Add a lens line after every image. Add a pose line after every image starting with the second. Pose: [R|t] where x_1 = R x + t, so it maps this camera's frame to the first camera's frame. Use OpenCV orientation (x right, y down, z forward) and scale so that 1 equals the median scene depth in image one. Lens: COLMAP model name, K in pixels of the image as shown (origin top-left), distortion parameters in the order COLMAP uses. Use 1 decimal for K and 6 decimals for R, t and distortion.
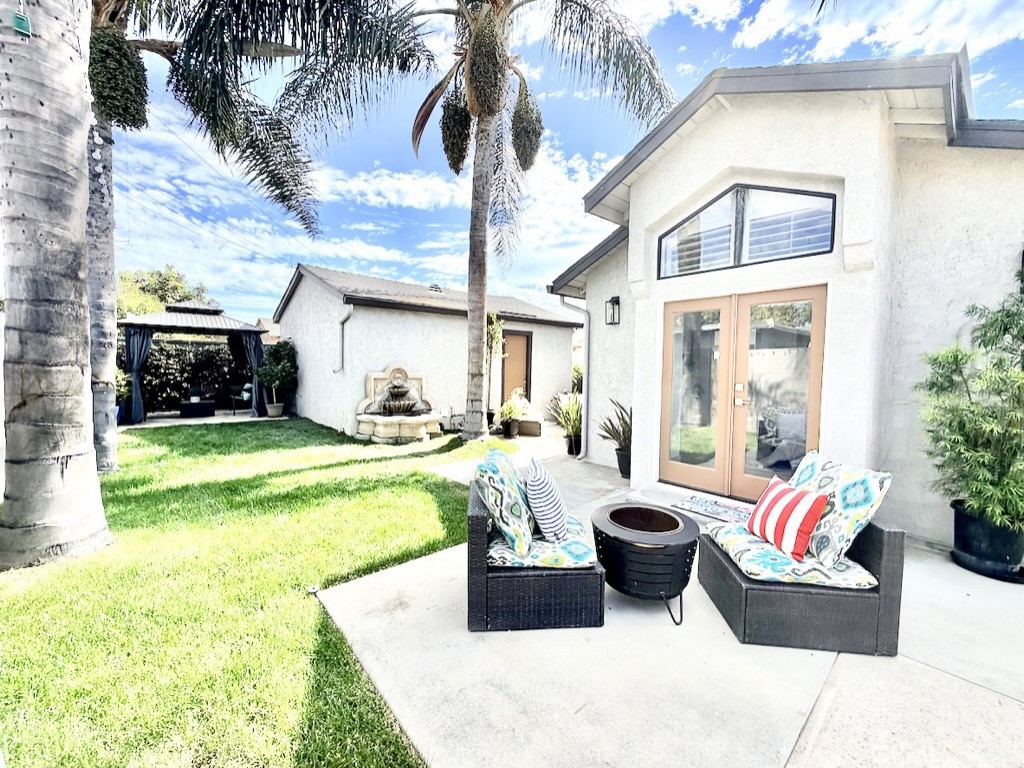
lens RADIAL K [[407.7, 0, 510.1], [0, 407.7, 388.0], [0, 0, 1]] dist [0.000402, 0.000040]
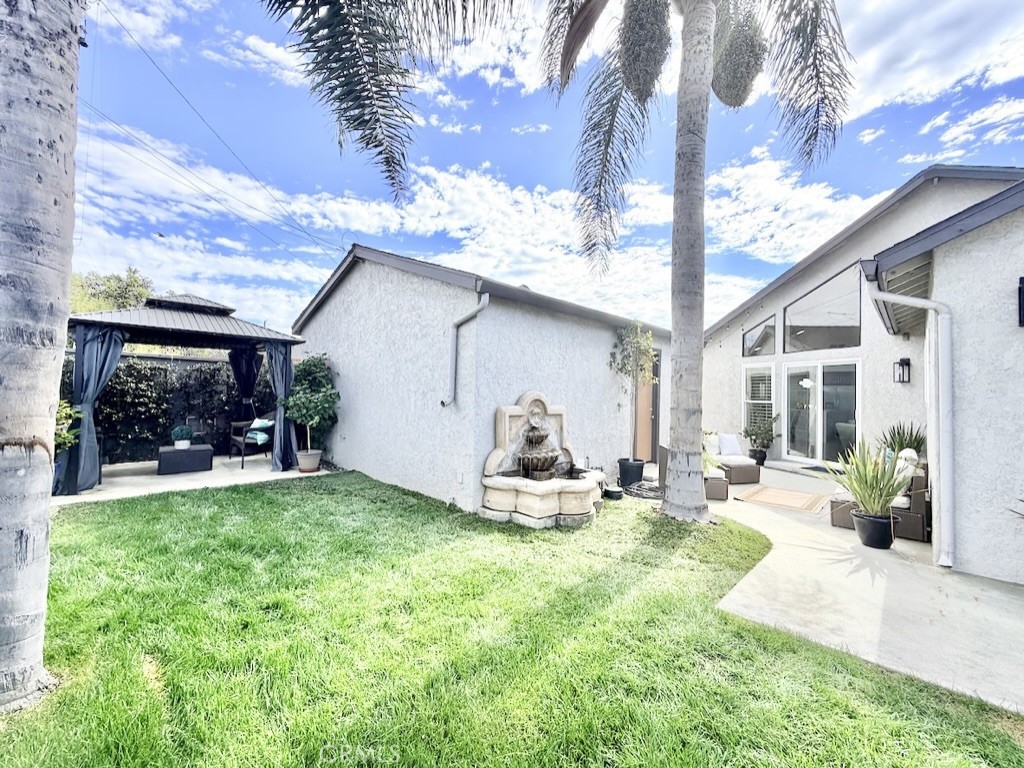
lens RADIAL K [[407.7, 0, 510.1], [0, 407.7, 388.0], [0, 0, 1]] dist [0.000402, 0.000040]
pose [[0.997146, 0.006945, 0.075183, -0.394301], [-0.001959, 0.997805, -0.066186, -0.025604], [-0.075478, 0.065850, 0.994971, 0.403064]]
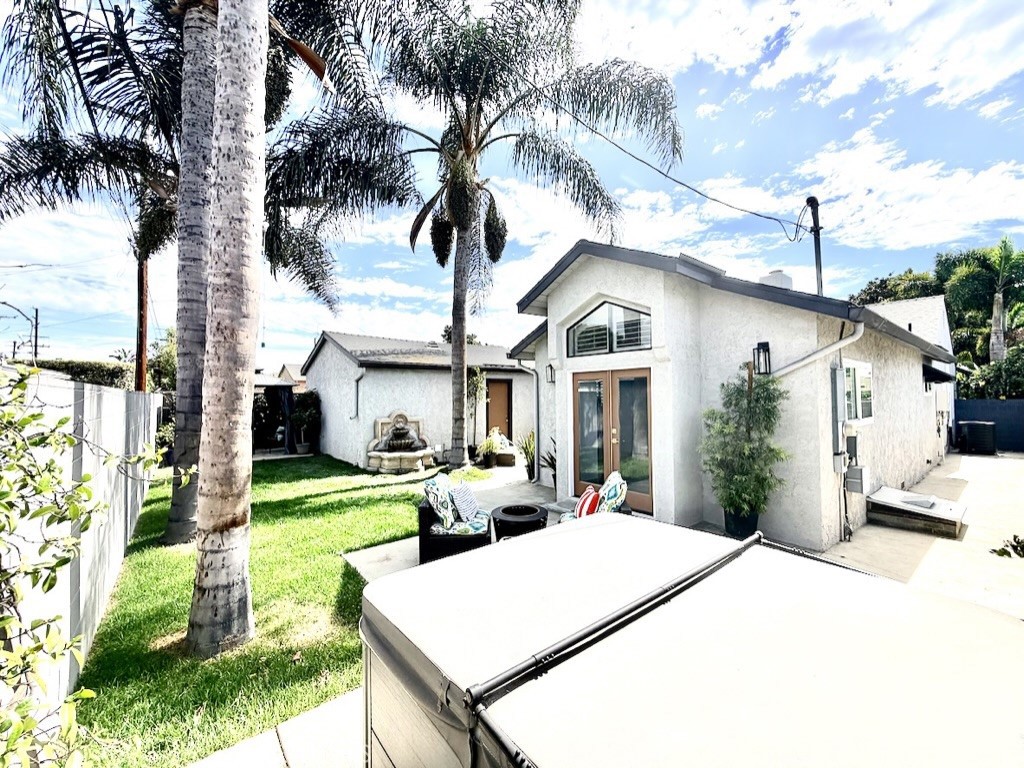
lens RADIAL K [[407.7, 0, 510.1], [0, 407.7, 388.0], [0, 0, 1]] dist [0.000402, 0.000040]
pose [[0.999252, -0.023644, -0.030591, 0.121227], [0.021335, 0.997051, -0.073721, -0.031399], [0.032244, 0.073013, 0.996810, -0.292770]]
